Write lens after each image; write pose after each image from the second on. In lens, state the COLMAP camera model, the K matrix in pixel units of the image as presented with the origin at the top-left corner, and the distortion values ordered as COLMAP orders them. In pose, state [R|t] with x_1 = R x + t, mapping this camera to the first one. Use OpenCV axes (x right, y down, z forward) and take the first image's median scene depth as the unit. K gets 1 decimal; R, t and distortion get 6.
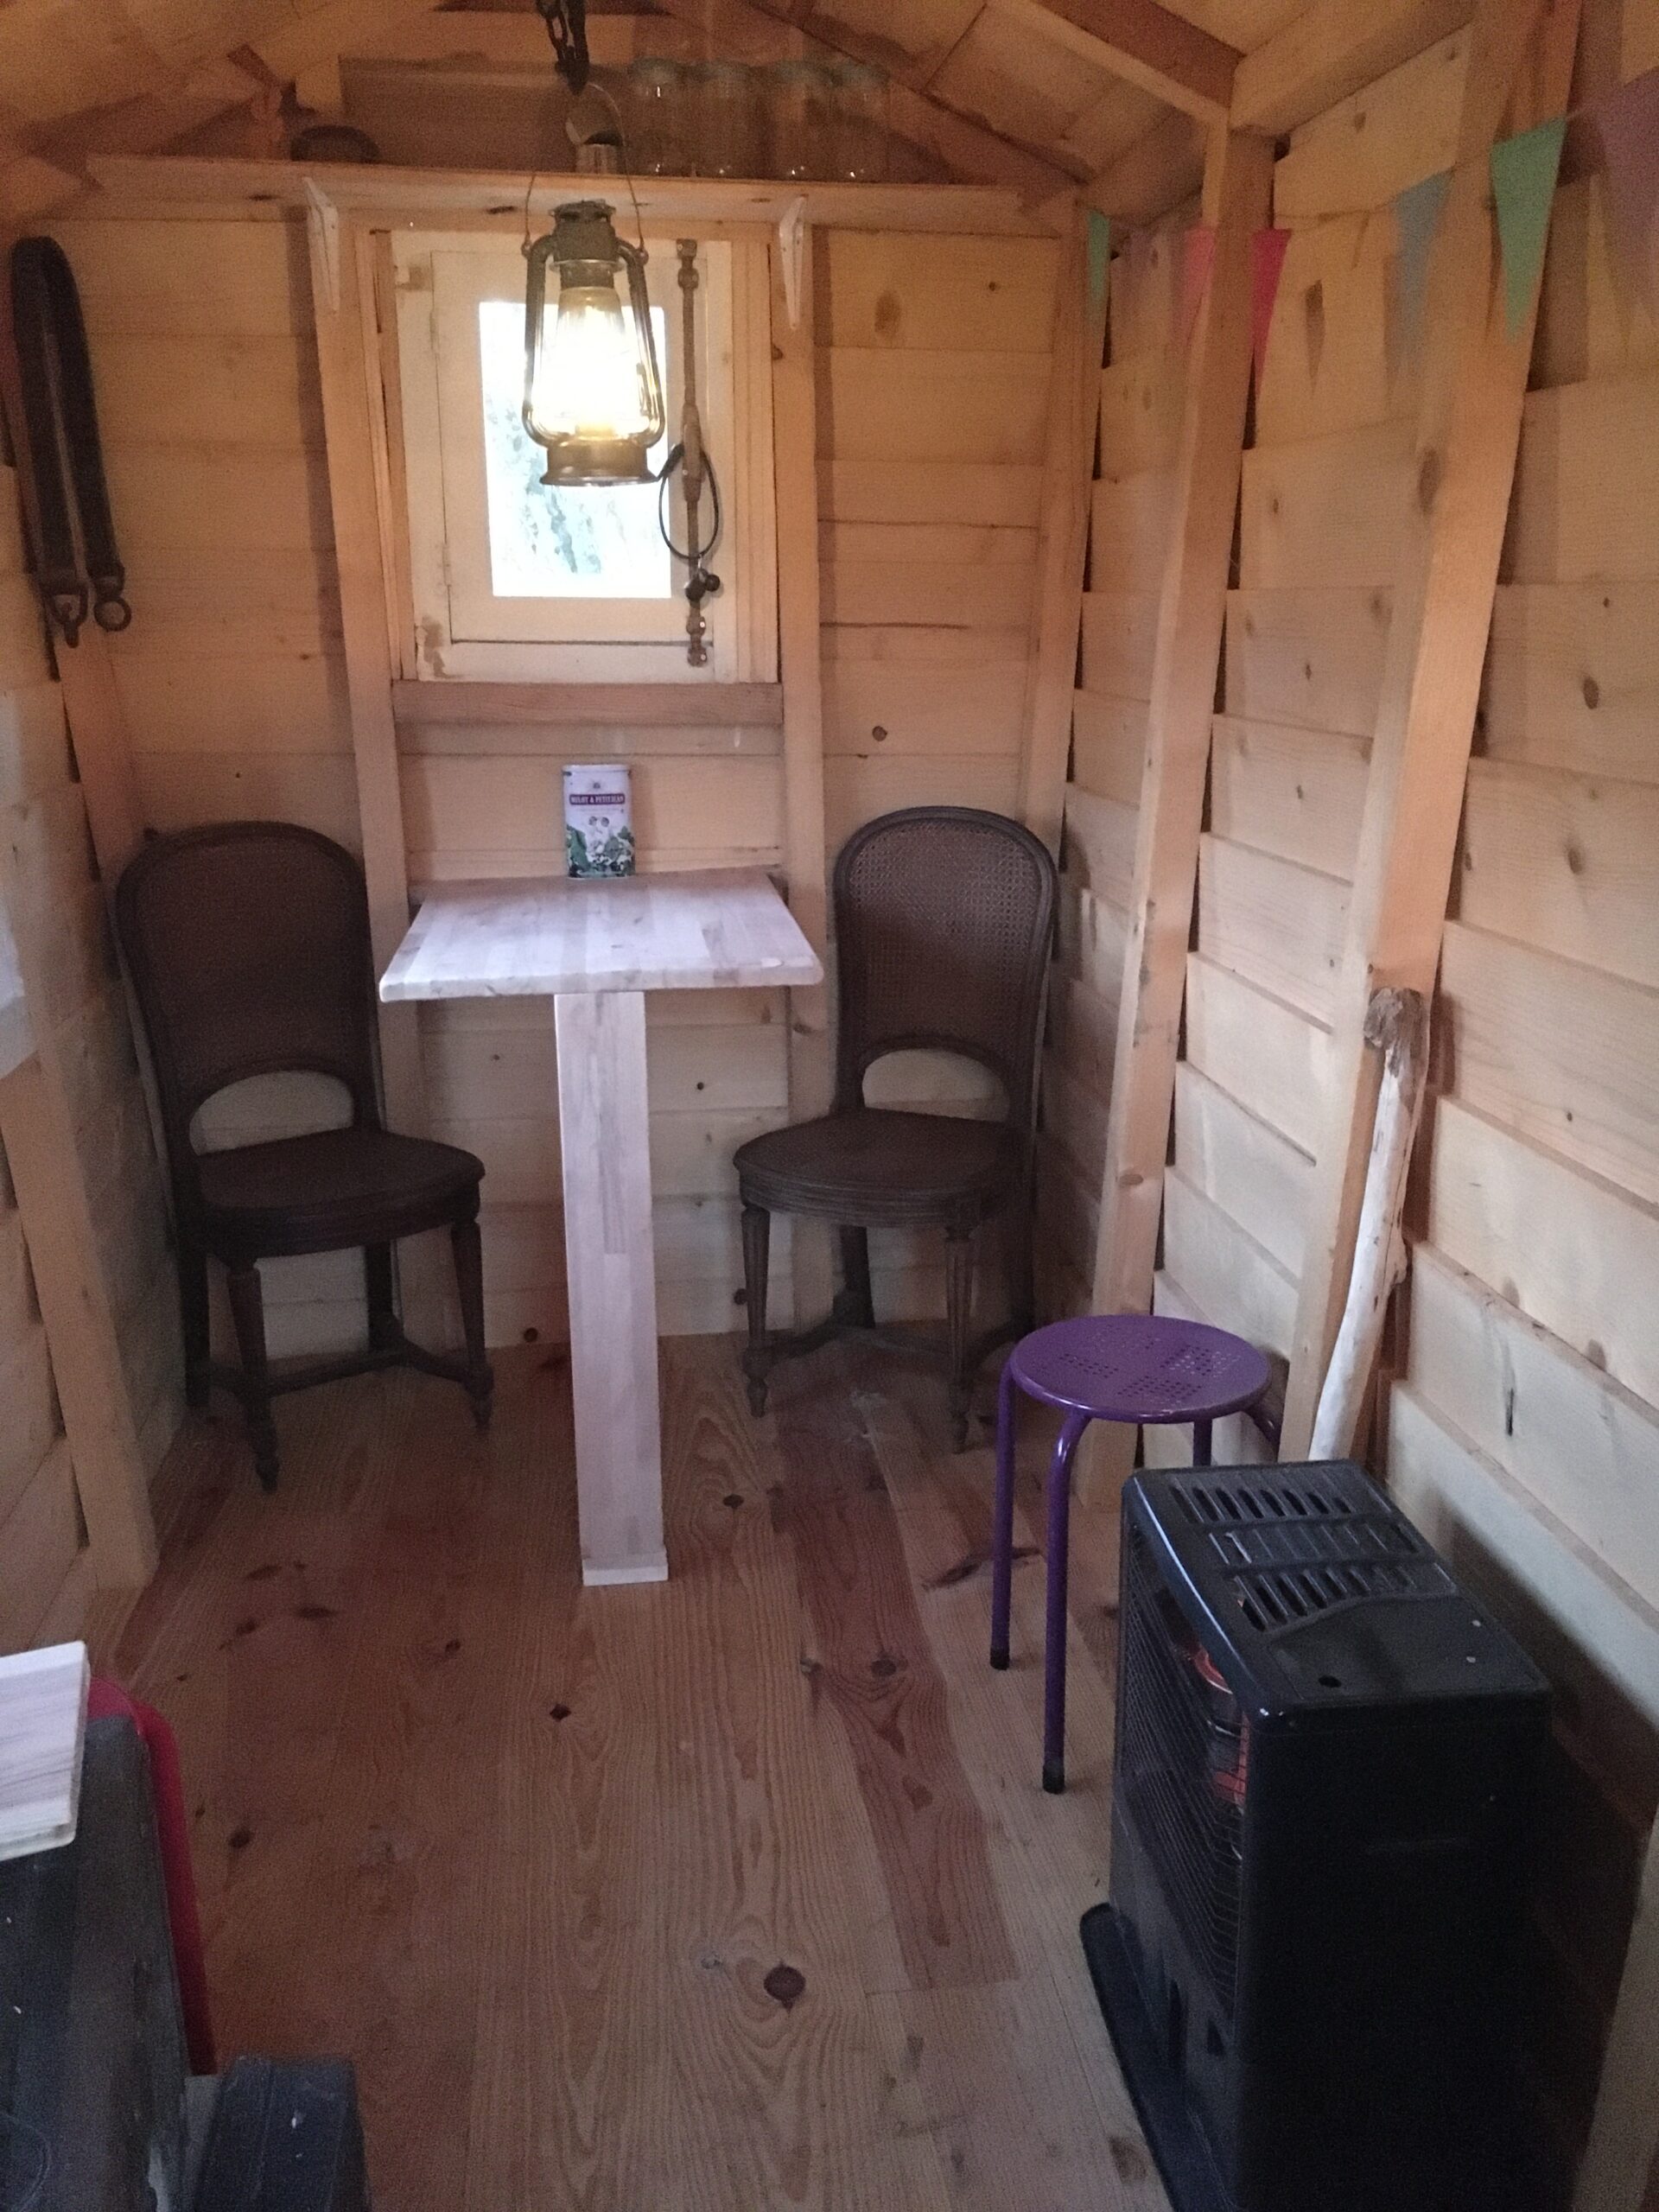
lens RADIAL K [[1896.0, 0, 840.8], [0, 1896.0, 1104.4], [0, 0, 1]] dist [0.083460, -0.109845]
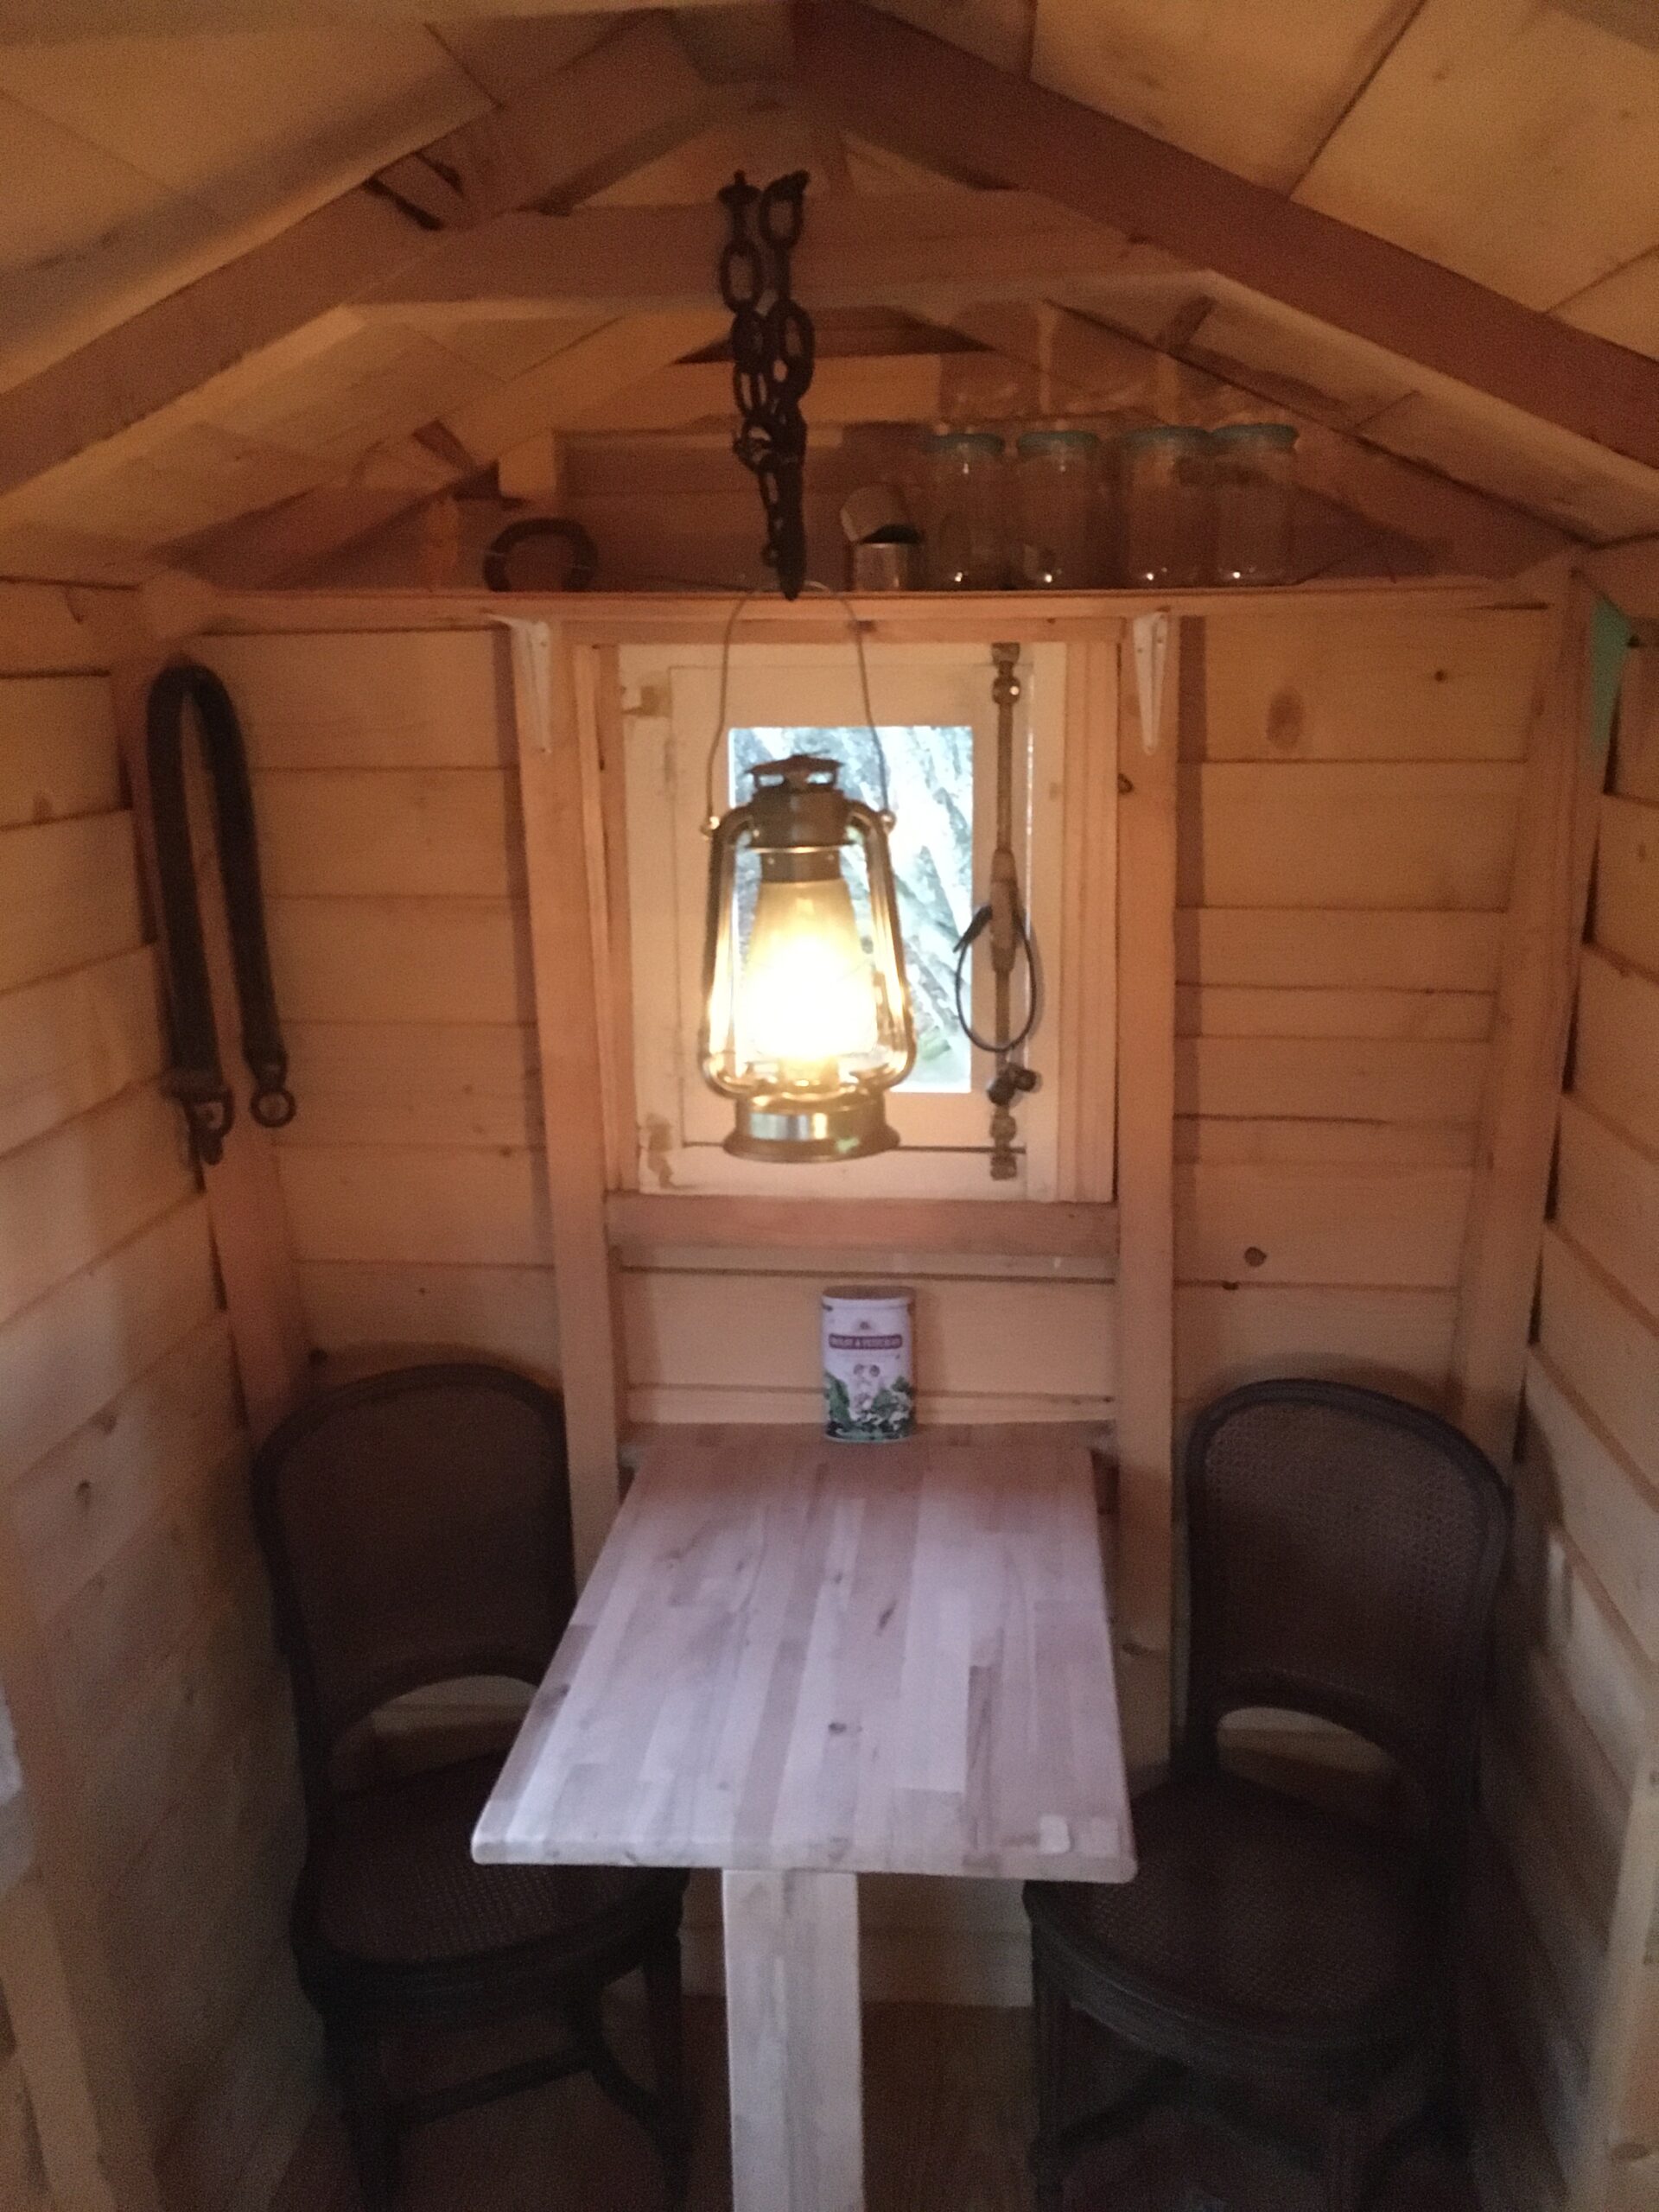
lens RADIAL K [[1896.0, 0, 830.0], [0, 1896.0, 1112.6], [0, 0, 1]] dist [0.083460, -0.109845]
pose [[0.977240, 0.036304, -0.209006, 0.012720], [-0.042738, 0.998739, -0.026348, -0.242606], [0.207785, 0.034681, 0.977559, 0.273321]]
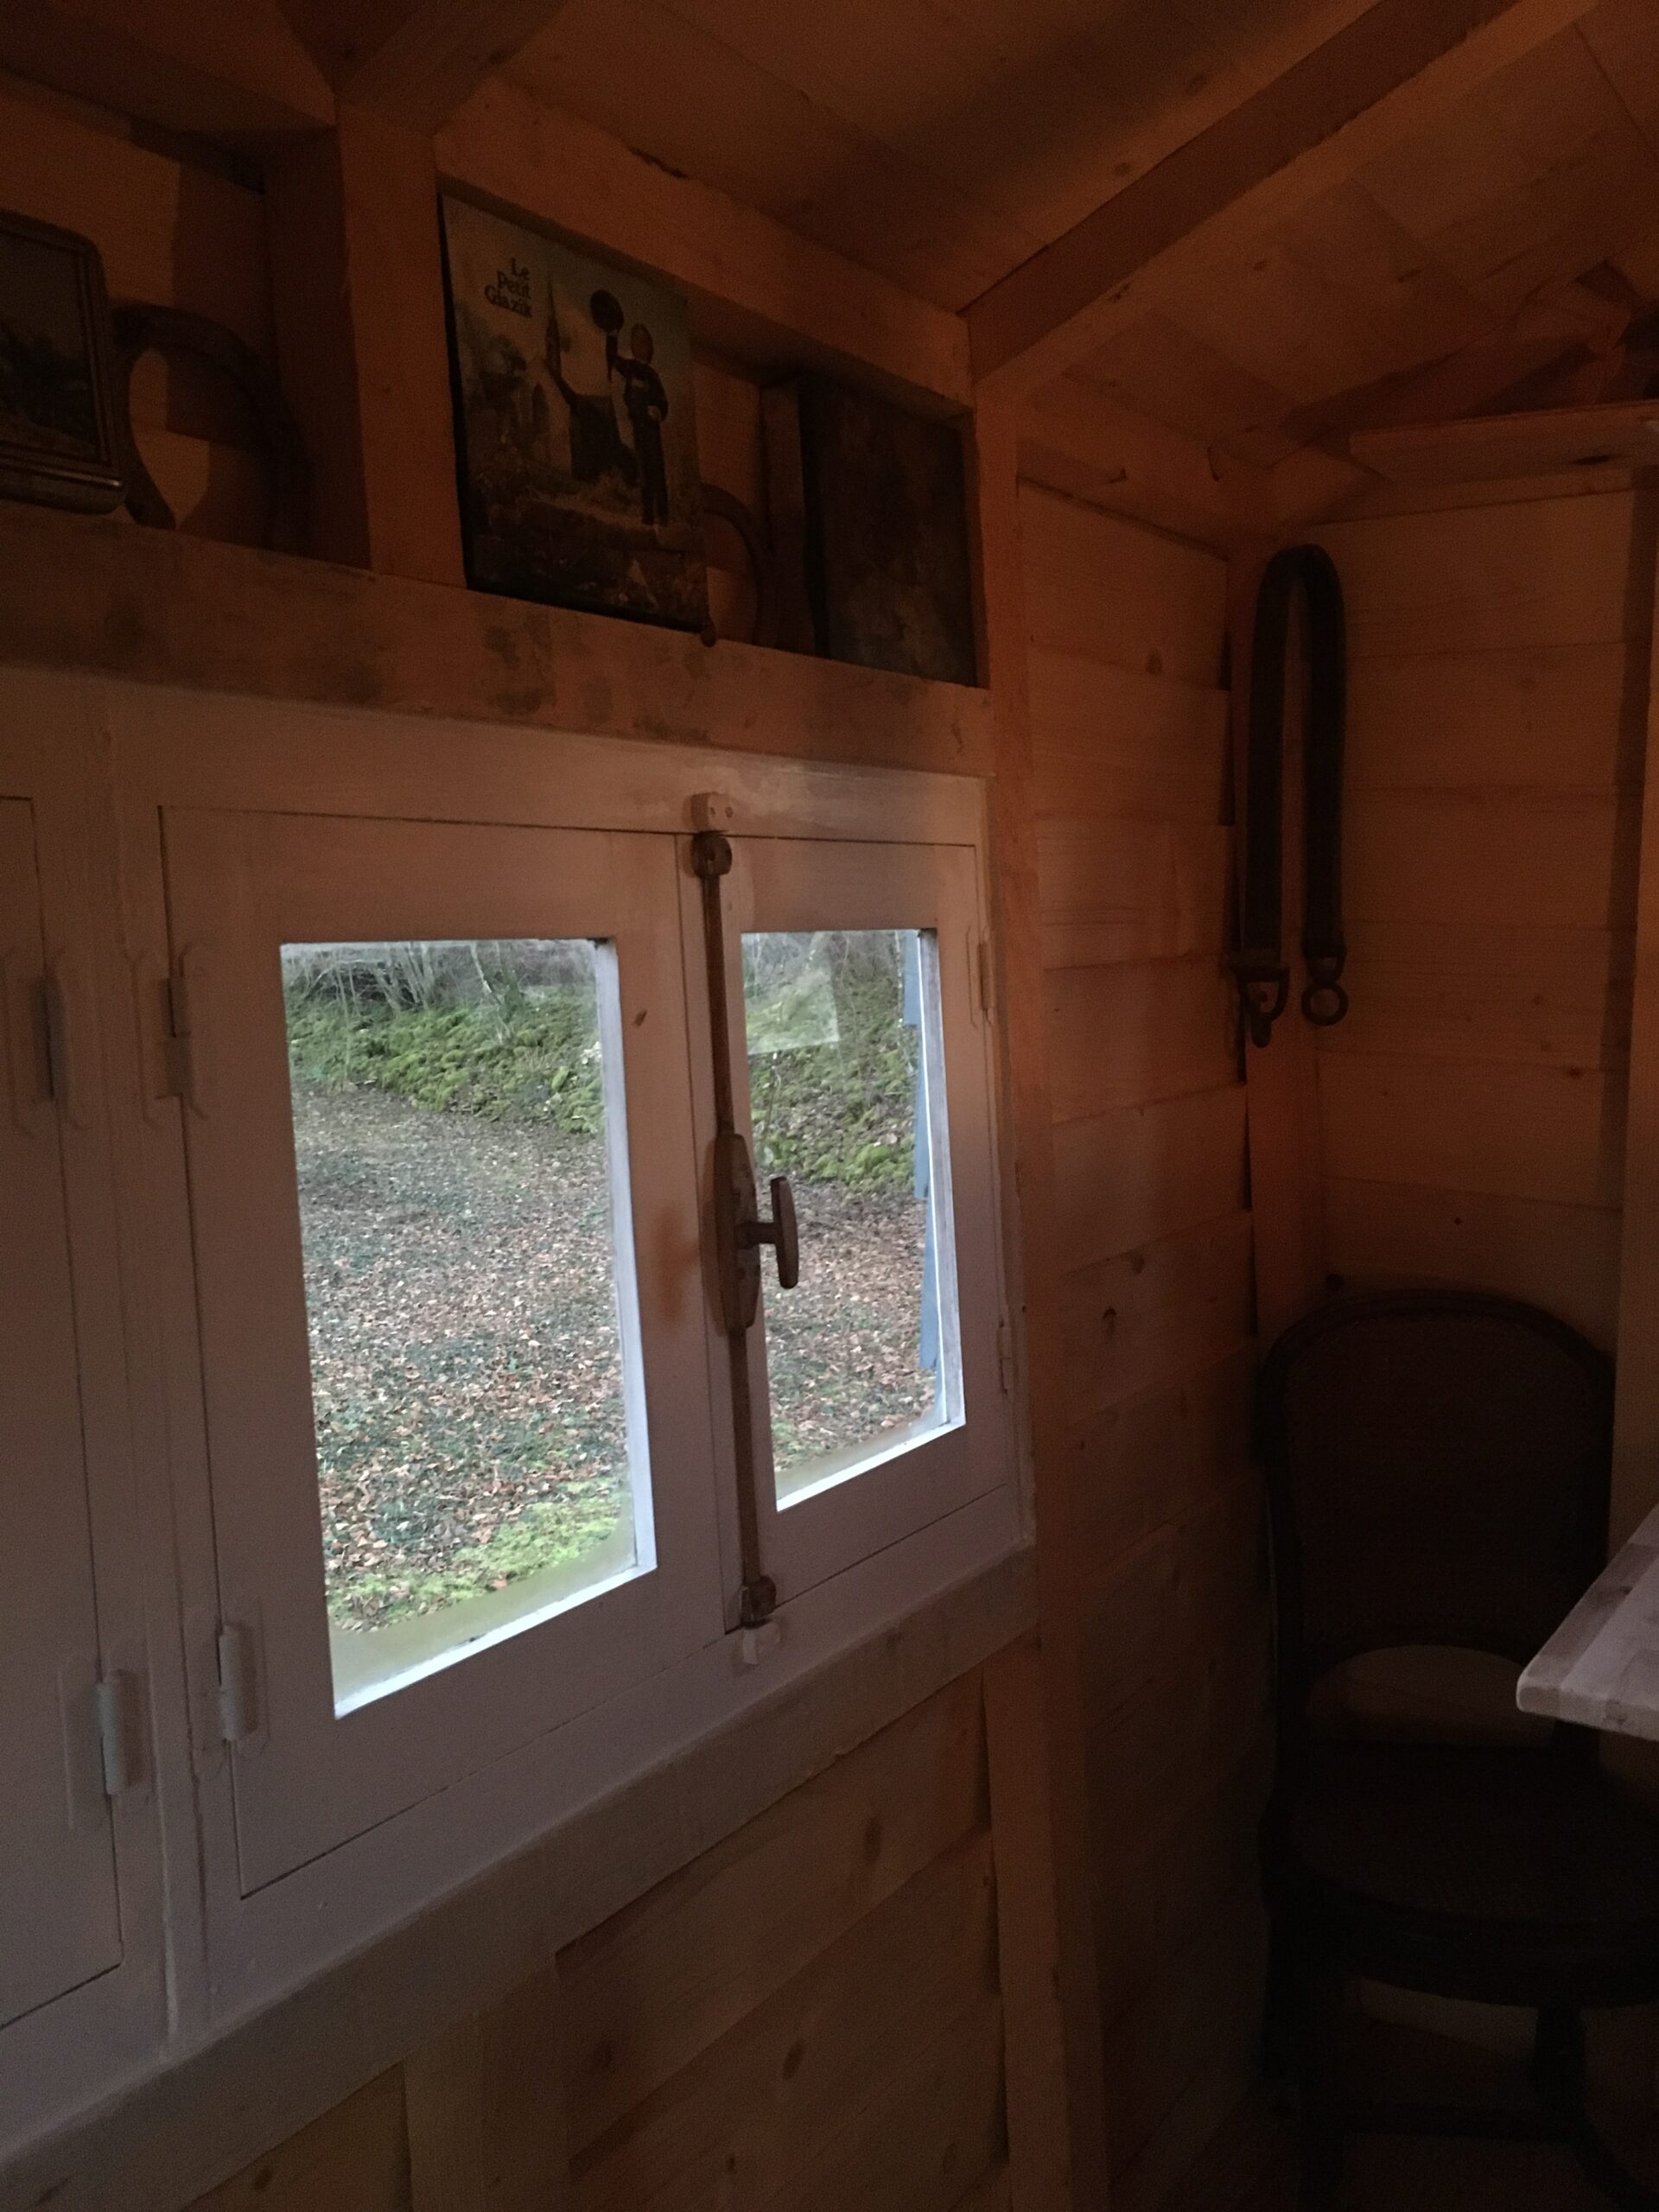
lens RADIAL K [[1896.0, 0, 805.7], [0, 1896.0, 1109.3], [0, 0, 1]] dist [0.083460, -0.109845]
pose [[0.746103, 0.094236, -0.659128, -0.024105], [-0.188060, 0.979453, -0.072842, -0.118861], [0.638720, 0.178304, 0.748495, 0.298647]]
